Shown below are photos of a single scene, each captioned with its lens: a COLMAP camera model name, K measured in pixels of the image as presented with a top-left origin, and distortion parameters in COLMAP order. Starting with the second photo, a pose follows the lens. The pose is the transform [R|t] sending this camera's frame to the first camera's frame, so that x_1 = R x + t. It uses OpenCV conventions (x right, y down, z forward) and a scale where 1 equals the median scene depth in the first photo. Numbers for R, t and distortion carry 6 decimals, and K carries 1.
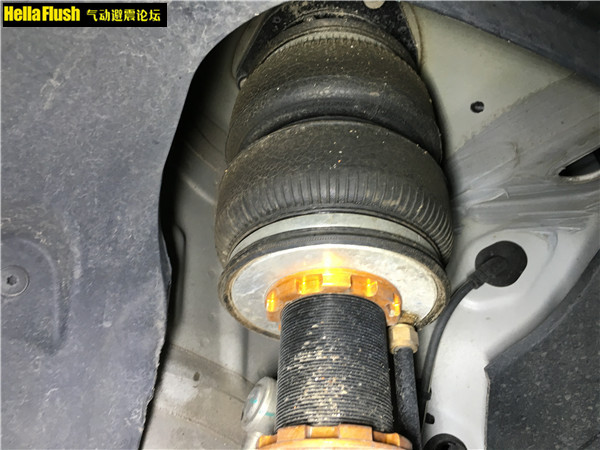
lens RADIAL K [[509.1, 0, 300.0], [0, 509.1, 225.0], [0, 0, 1]] dist [0.082809, -0.133631]
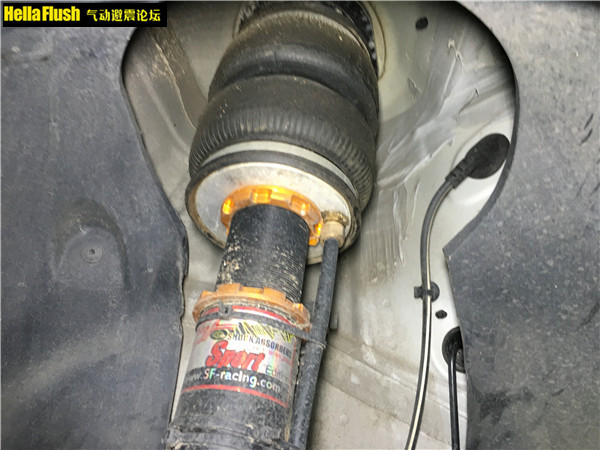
lens RADIAL K [[509.1, 0, 300.0], [0, 509.1, 225.0], [0, 0, 1]] dist [0.082809, -0.133631]
pose [[0.850376, -0.247145, -0.464521, 0.675713], [0.226563, 0.968780, -0.100675, 0.294606], [0.474900, -0.019632, 0.879821, -0.096003]]
